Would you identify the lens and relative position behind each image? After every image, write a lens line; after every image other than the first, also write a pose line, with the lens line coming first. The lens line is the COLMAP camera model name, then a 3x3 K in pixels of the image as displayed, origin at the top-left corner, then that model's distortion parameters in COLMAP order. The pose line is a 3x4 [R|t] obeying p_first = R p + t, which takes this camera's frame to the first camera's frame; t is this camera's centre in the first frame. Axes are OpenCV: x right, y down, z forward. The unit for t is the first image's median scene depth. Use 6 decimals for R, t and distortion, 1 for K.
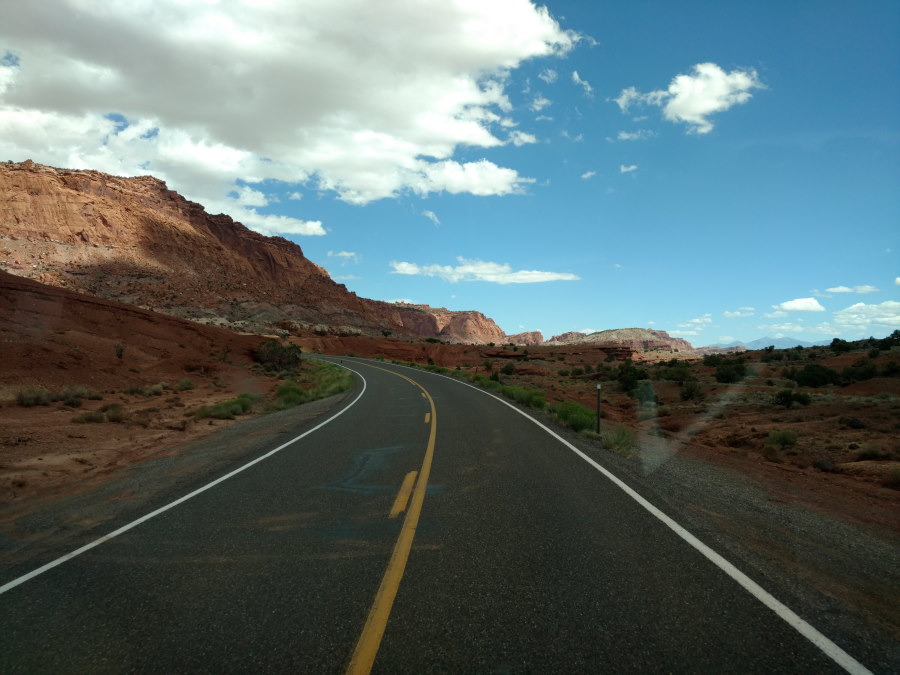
lens RADIAL K [[821.2, 0, 450.0], [0, 821.2, 337.5], [0, 0, 1]] dist [0.063458, 0.005537]
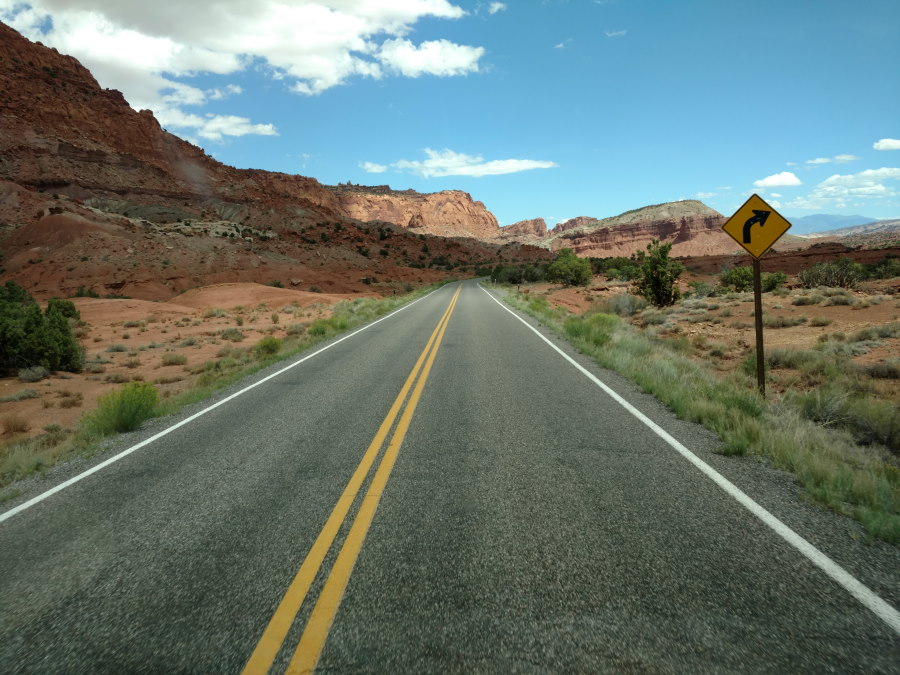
lens RADIAL K [[821.2, 0, 450.0], [0, 821.2, 337.5], [0, 0, 1]] dist [0.063458, 0.005537]
pose [[0.996928, -0.074865, 0.023023, -0.000058], [0.071639, 0.990378, 0.118399, 0.004386], [-0.031665, -0.116386, 0.992699, 0.201701]]
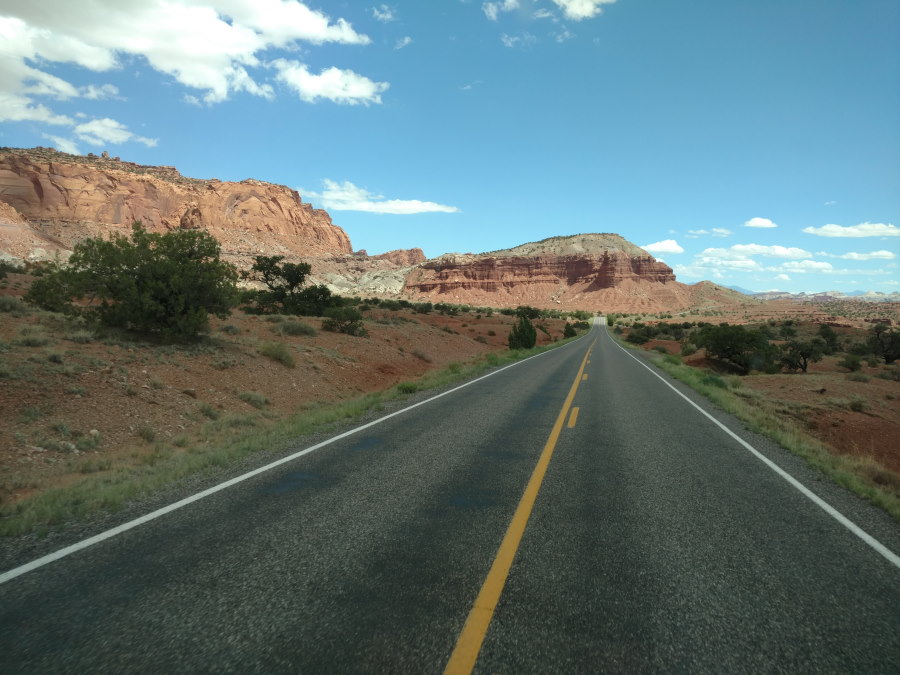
lens RADIAL K [[782.1, 0, 450.0], [0, 782.1, 337.5], [0, 0, 1]] dist [0.003421, -0.006366]
pose [[0.988119, 0.004763, 0.153618, 0.036460], [-0.016880, 0.996837, 0.077665, 0.010249], [-0.152763, -0.079335, 0.985073, 0.352210]]
